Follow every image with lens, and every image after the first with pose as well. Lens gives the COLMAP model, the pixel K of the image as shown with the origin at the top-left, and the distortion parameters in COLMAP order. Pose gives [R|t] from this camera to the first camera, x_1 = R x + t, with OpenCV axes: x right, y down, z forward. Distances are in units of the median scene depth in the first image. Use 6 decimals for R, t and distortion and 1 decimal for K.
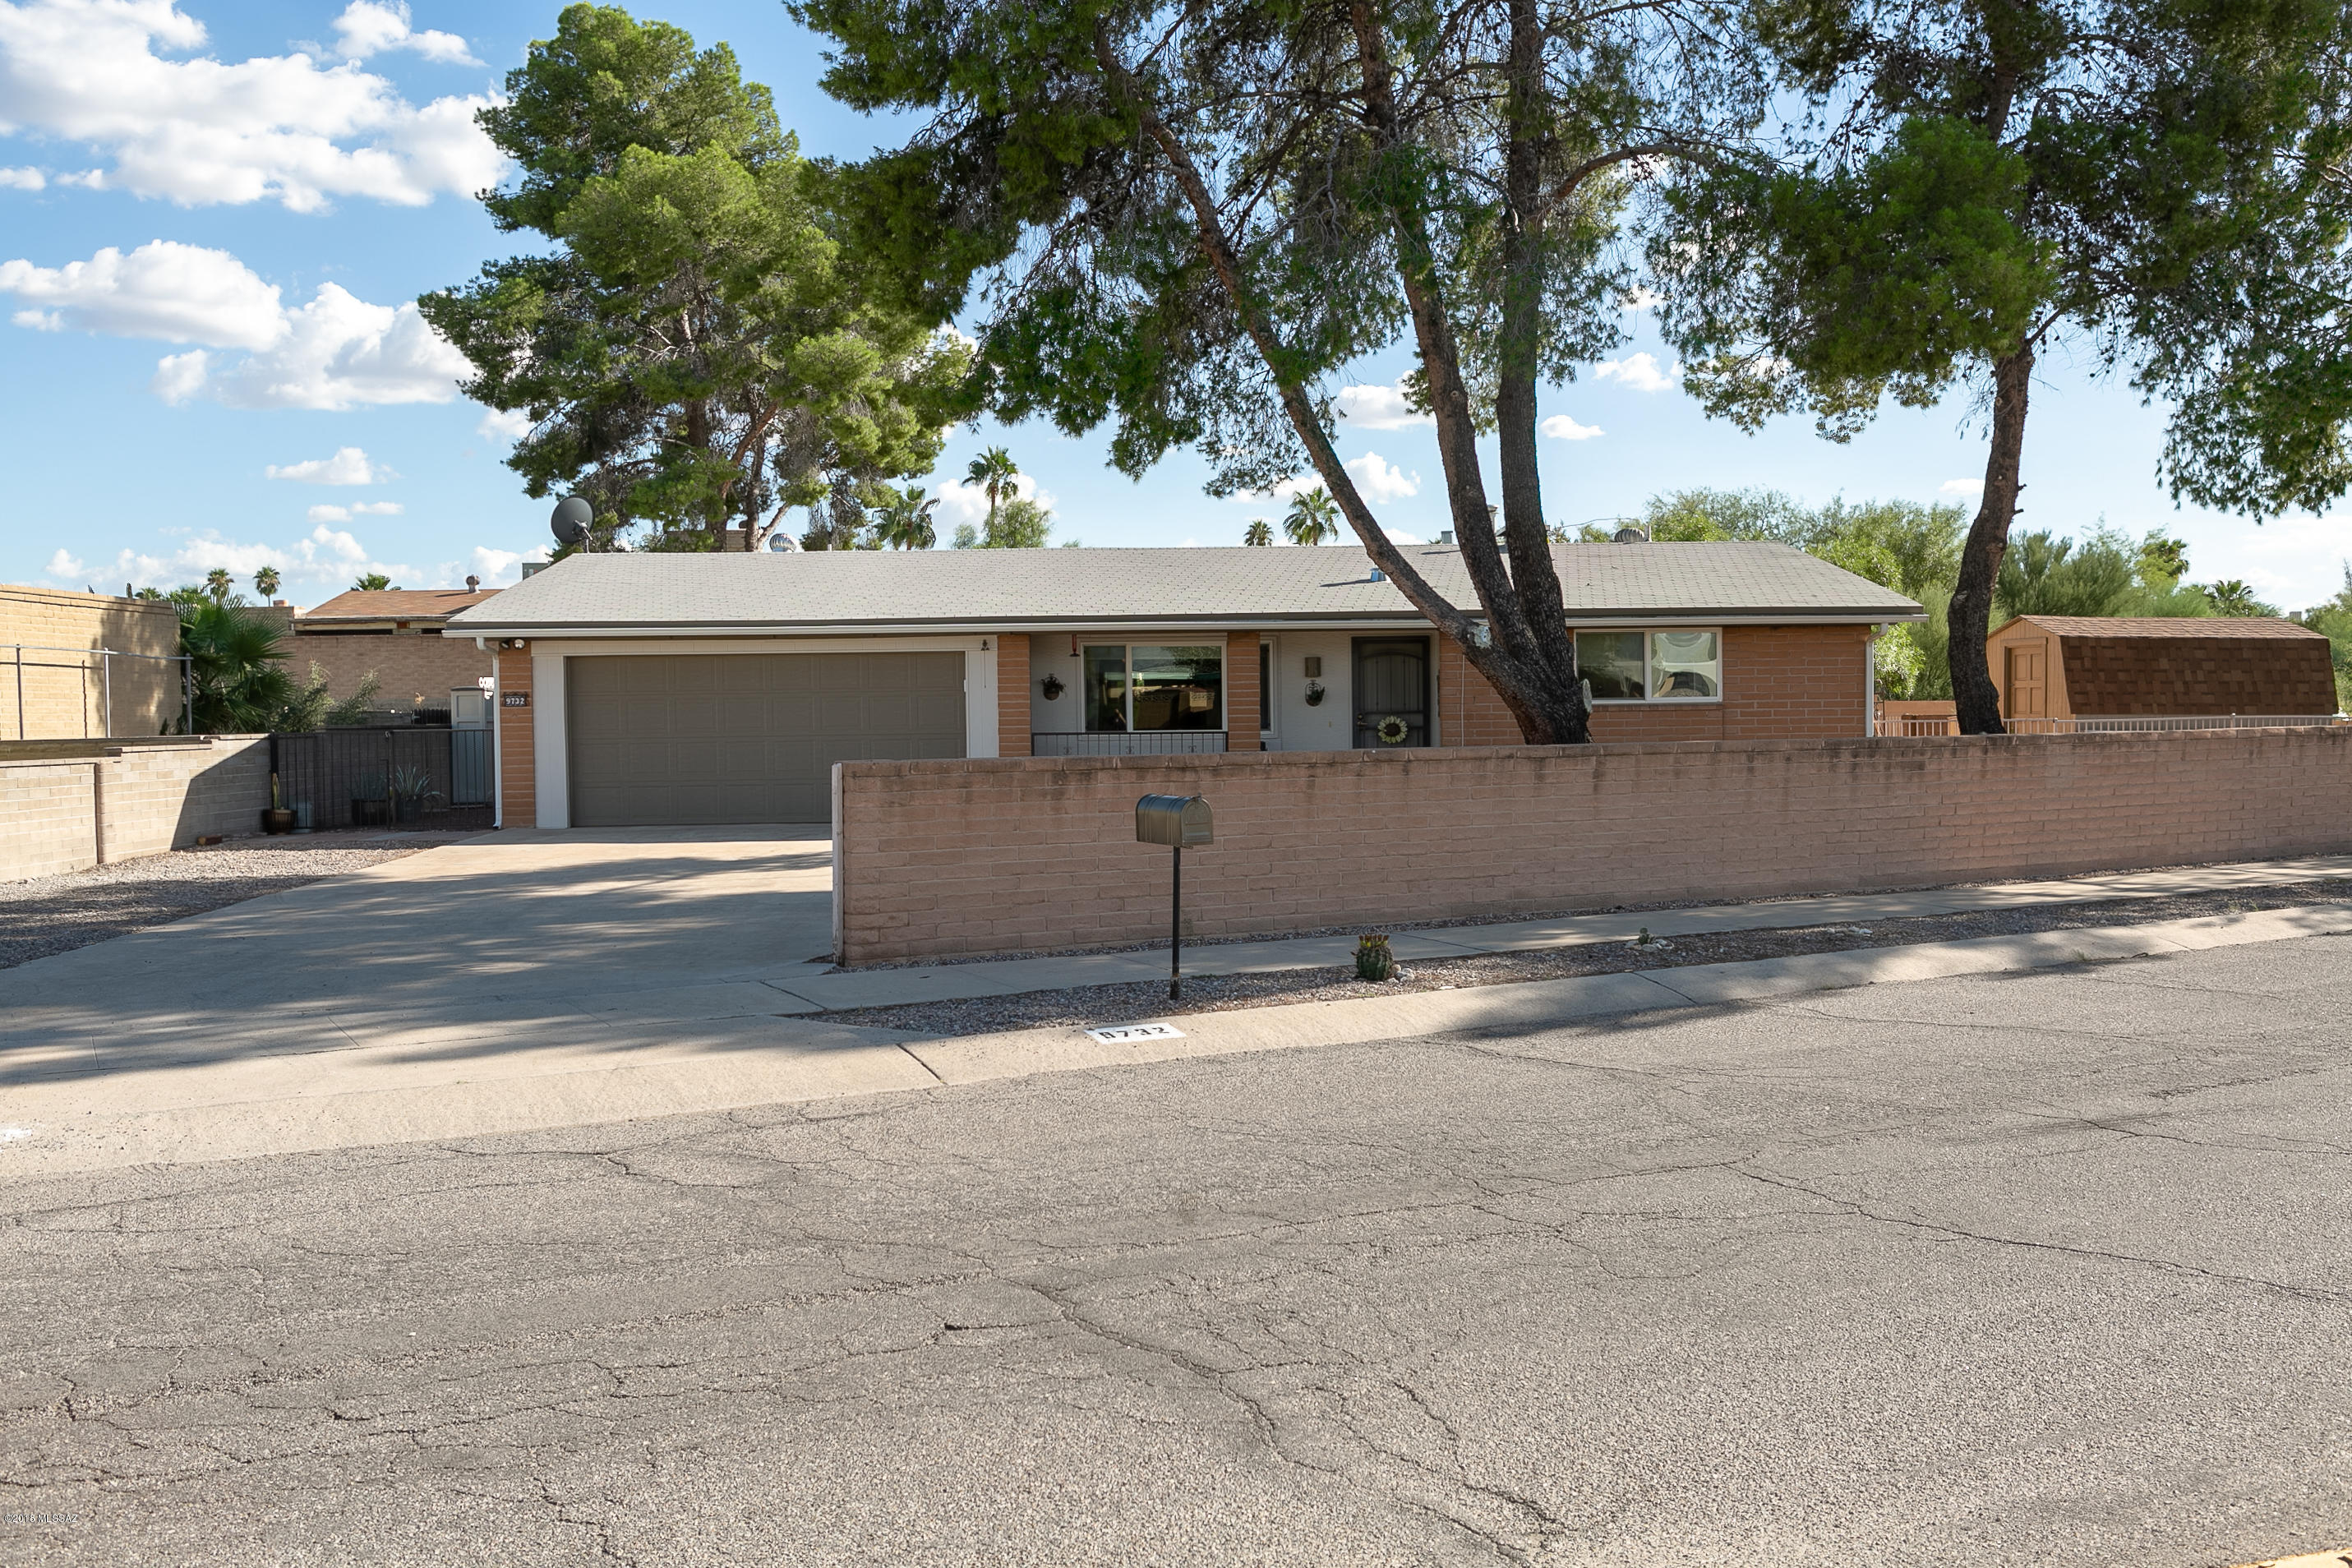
lens RADIAL K [[2048.7, 0, 1176.0], [0, 2048.7, 784.0], [0, 0, 1]] dist [-0.008132, -0.001708]
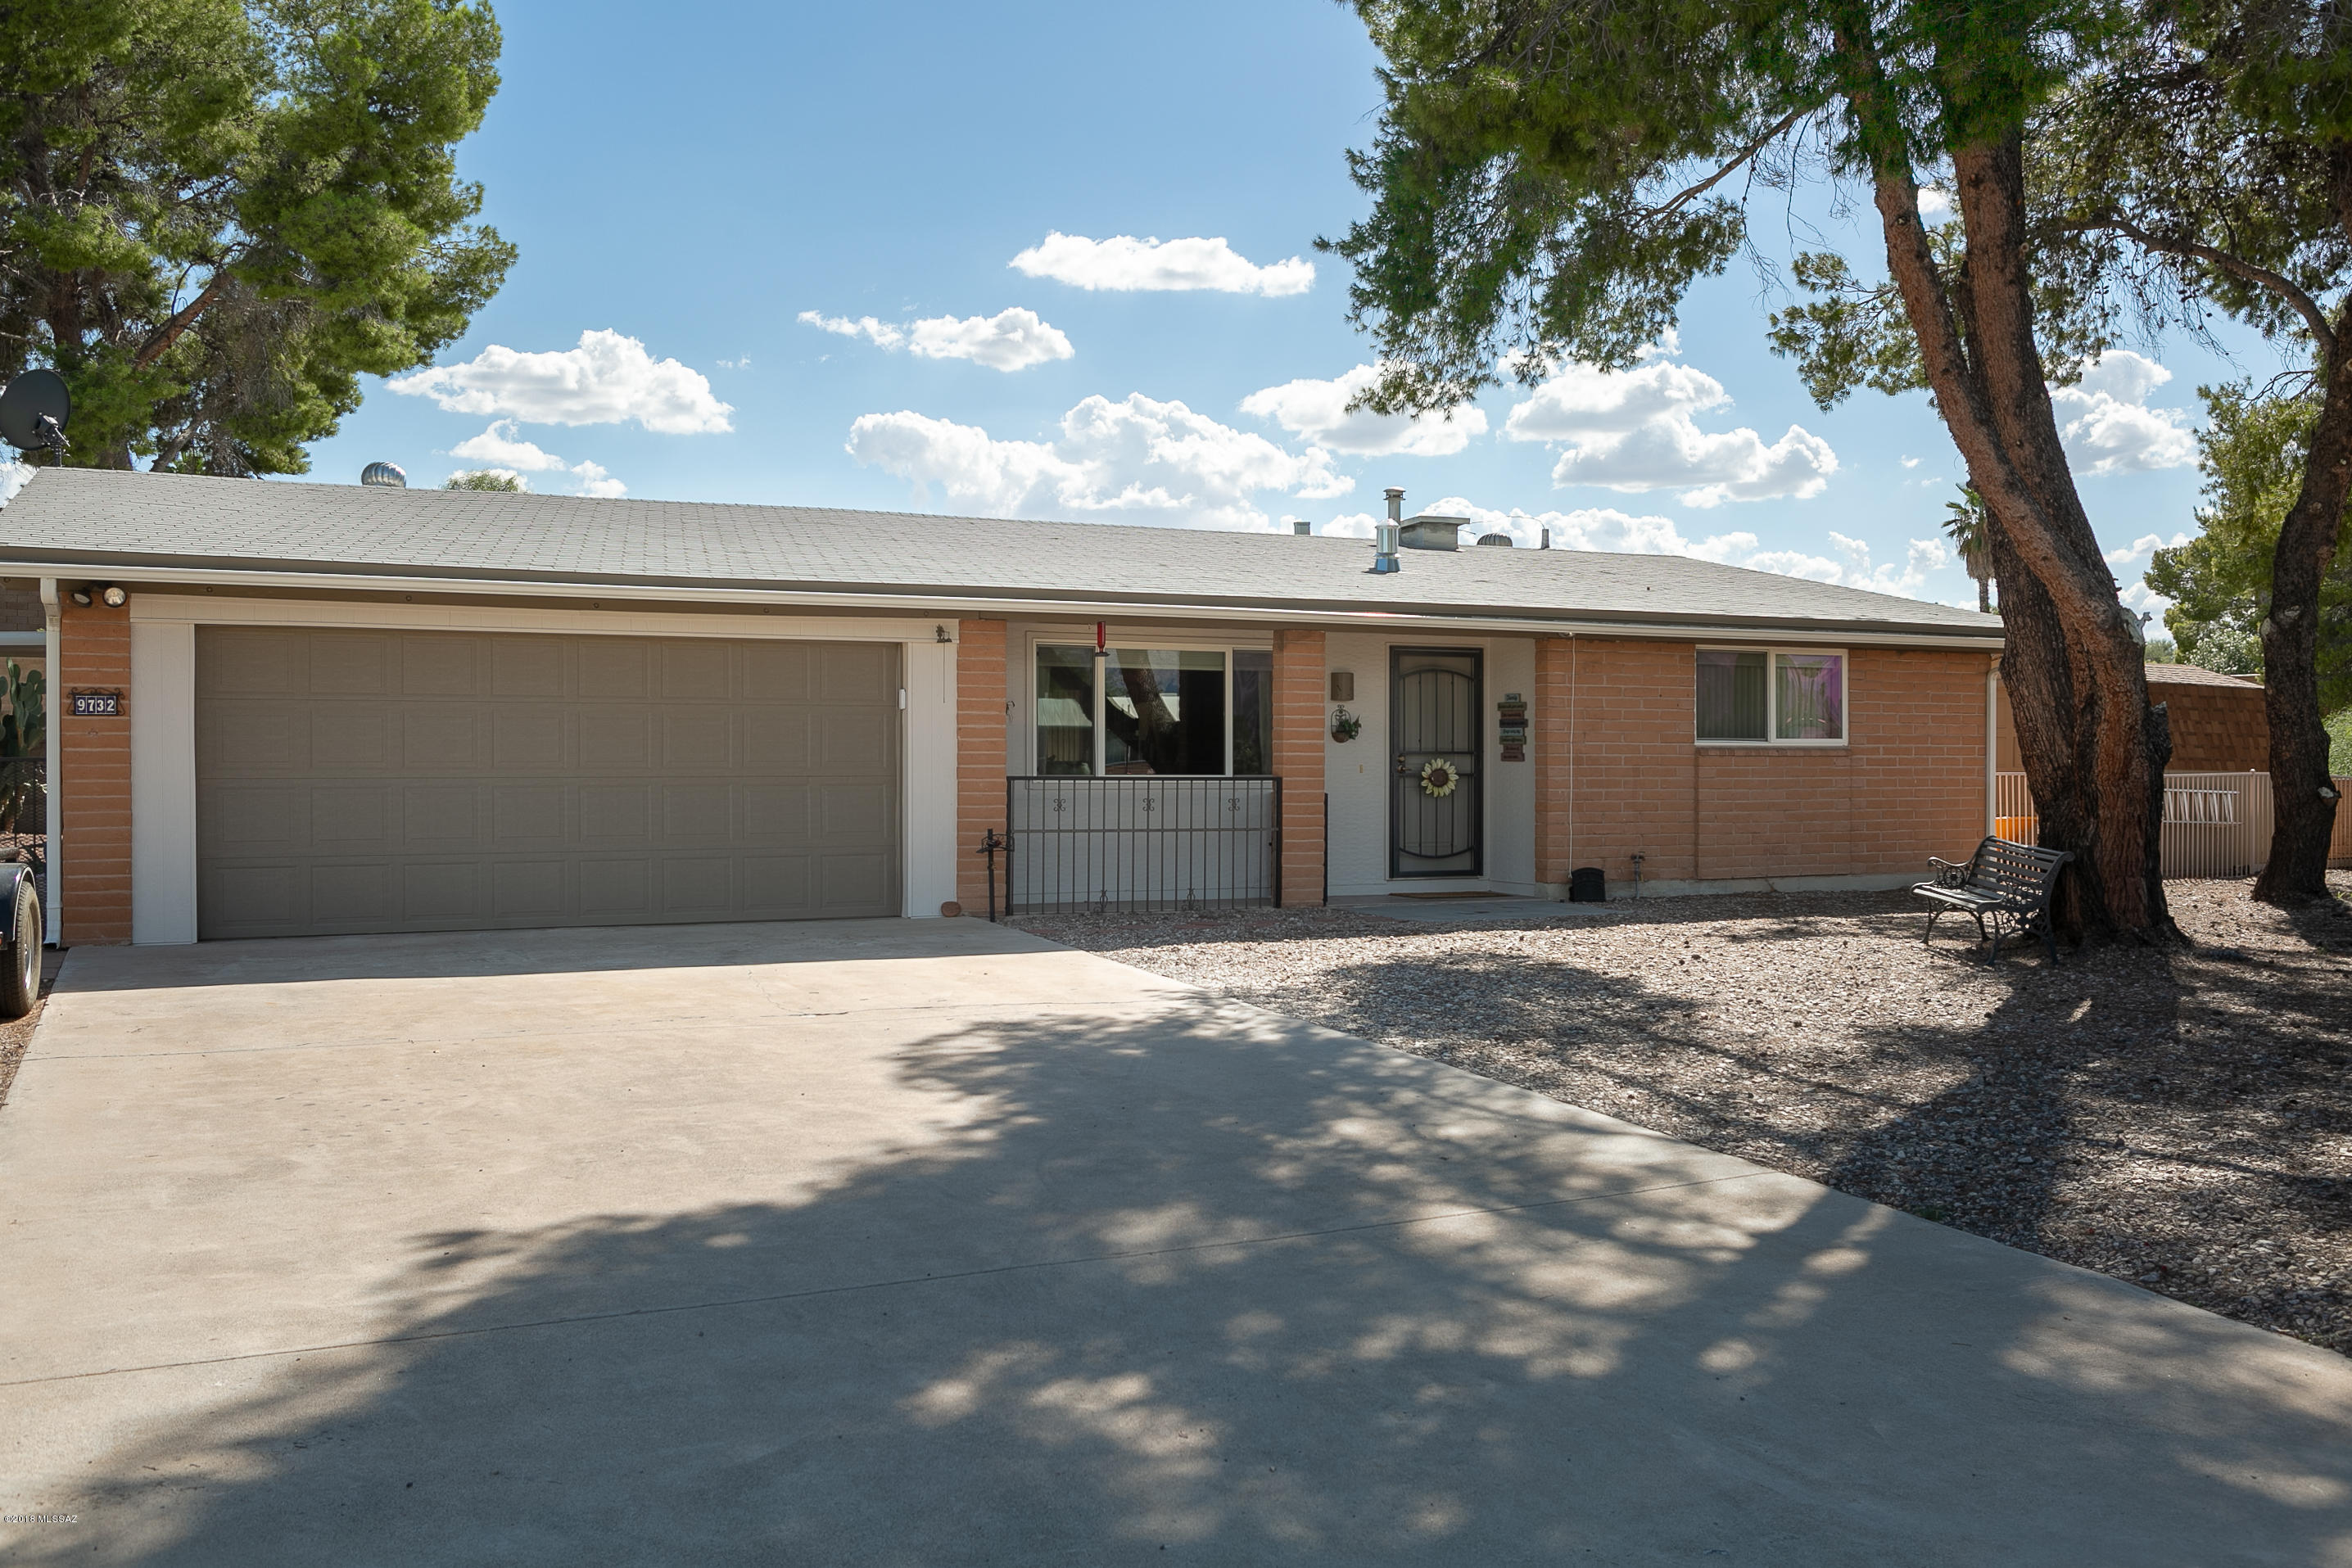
lens RADIAL K [[2048.5, 0, 1176.0], [0, 2048.5, 784.0], [0, 0, 1]] dist [-0.008132, -0.001708]
pose [[0.918663, 0.009336, 0.394932, -0.259007], [0.001895, 0.999605, -0.028039, -0.004660], [-0.395038, 0.026507, 0.918282, 0.384725]]
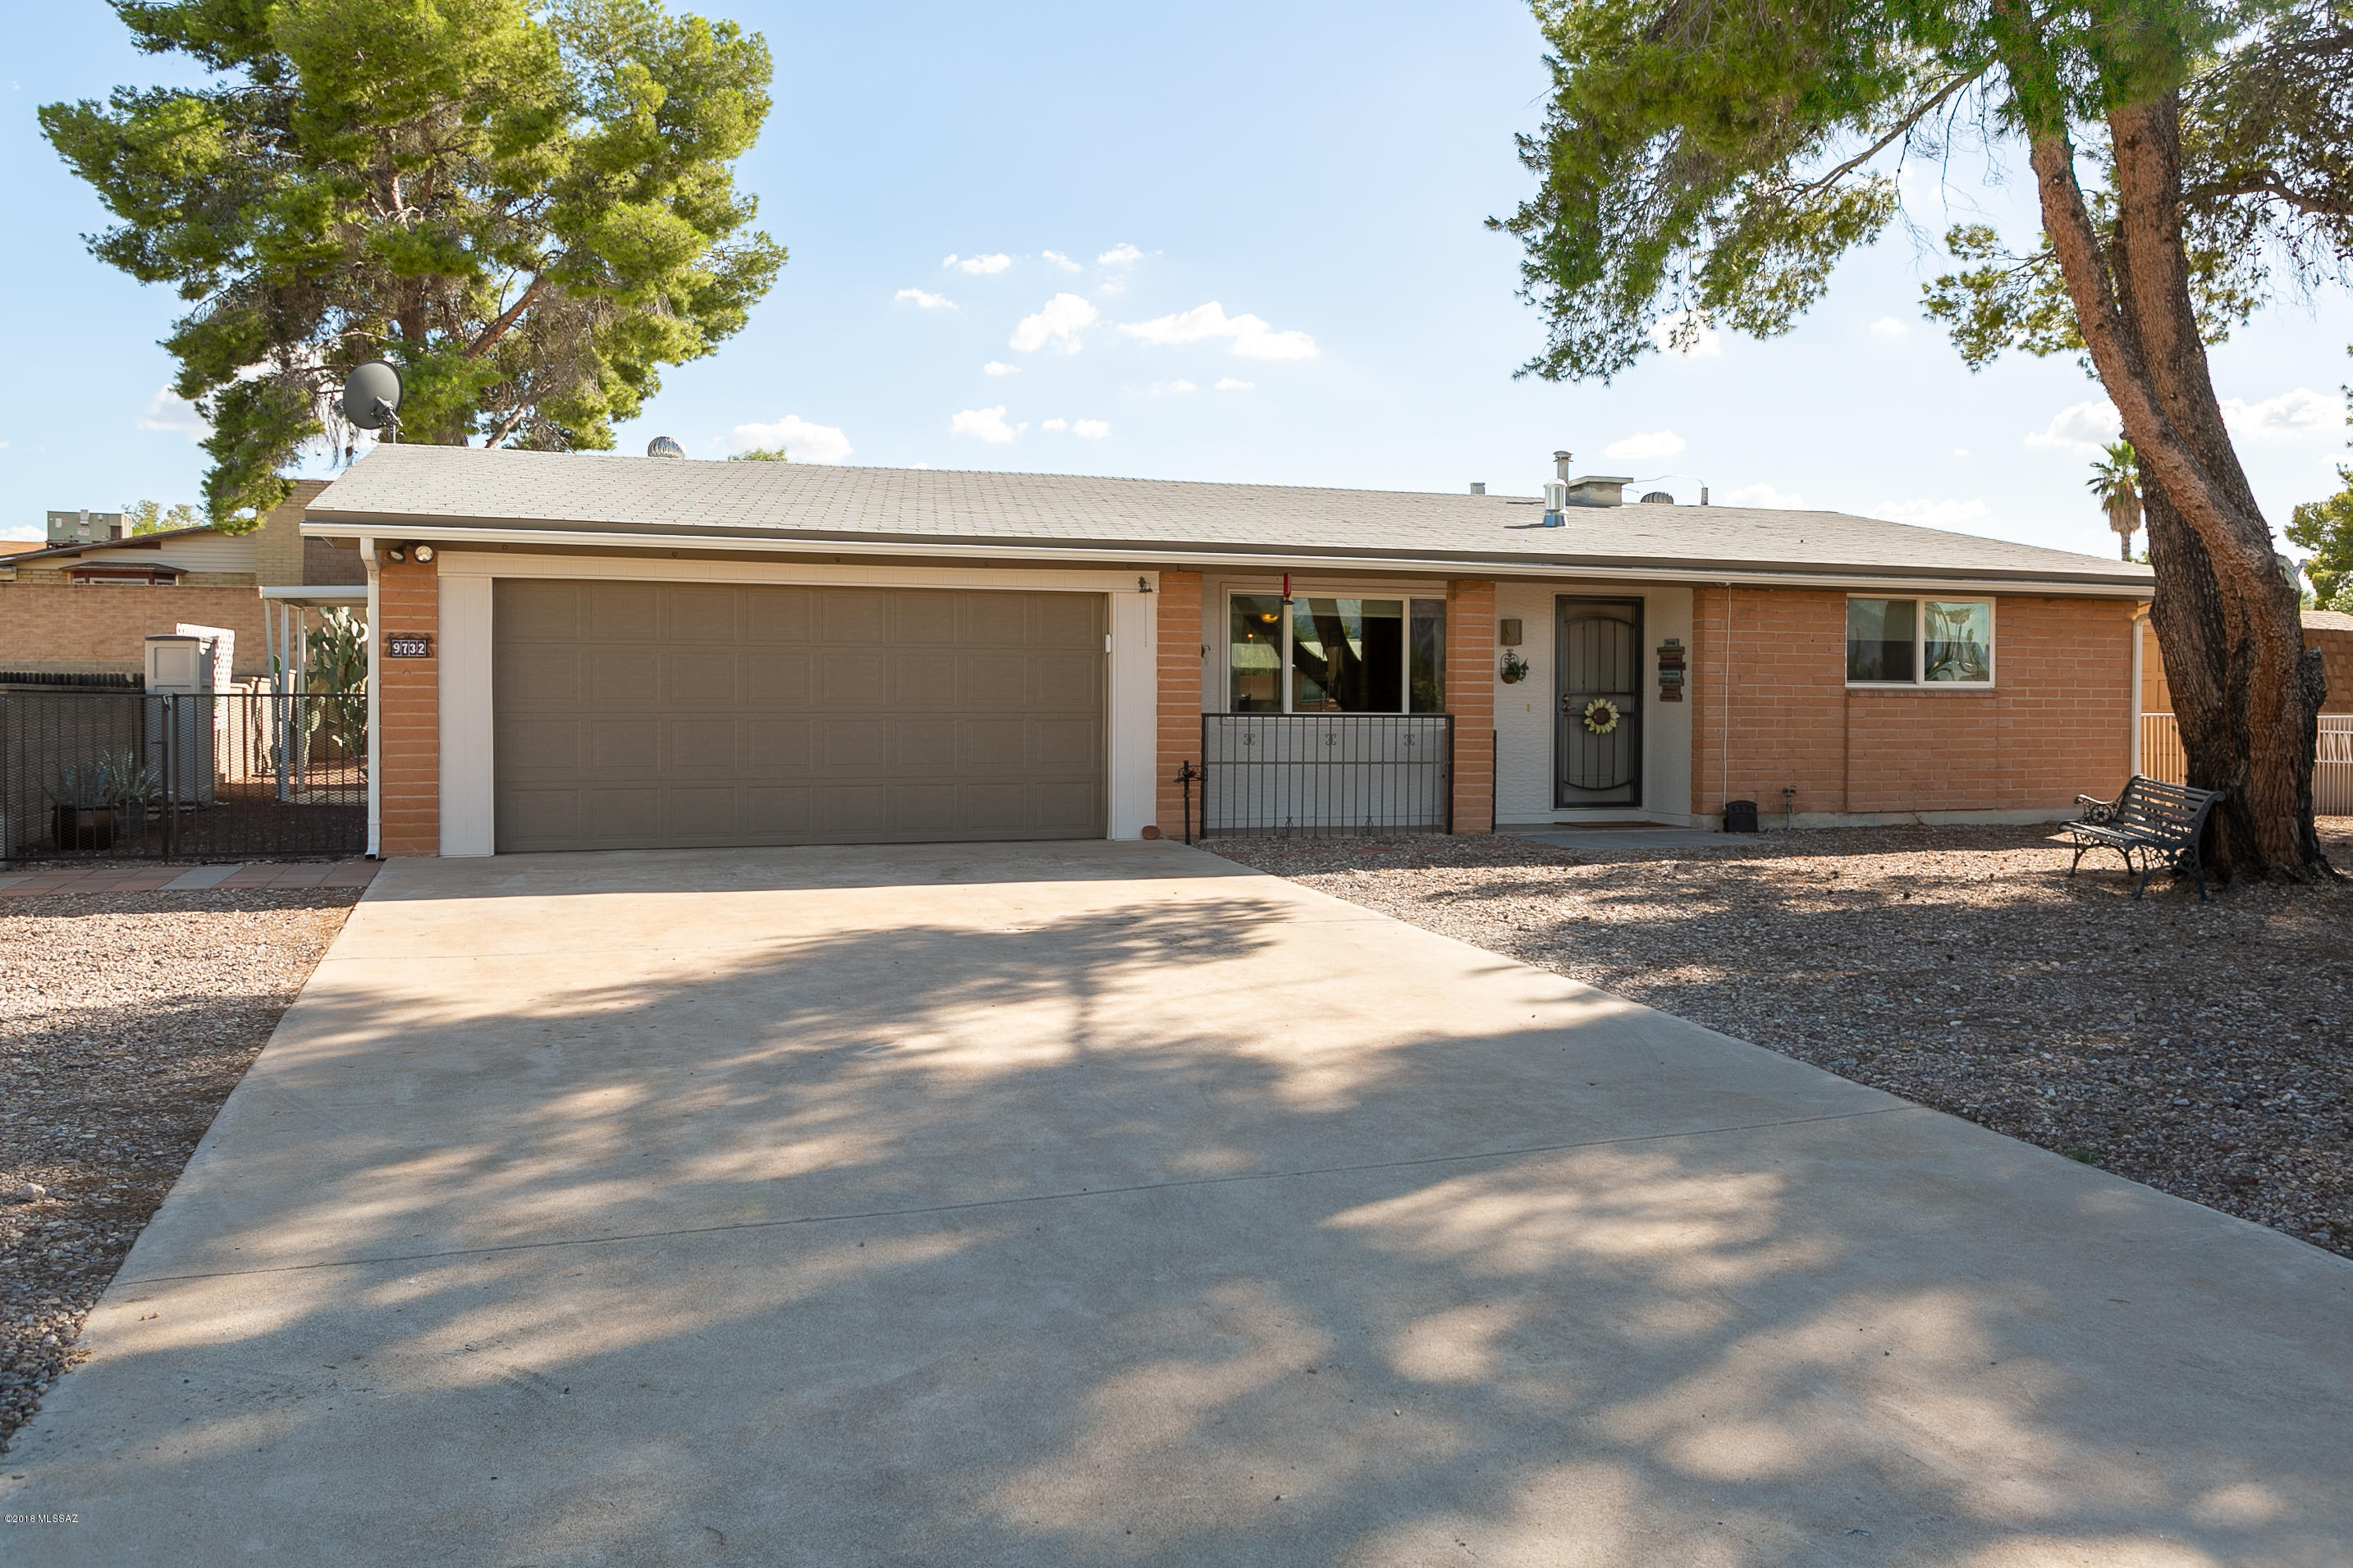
lens RADIAL K [[1789.0, 0, 1175.3], [0, 1789.0, 735.3], [0, 0, 1]] dist [0.001916, -0.003552]
pose [[0.956523, 0.011397, 0.291433, -0.244784], [-0.006307, 0.999811, -0.018399, -0.005973], [-0.291588, 0.015761, 0.956414, 0.402663]]
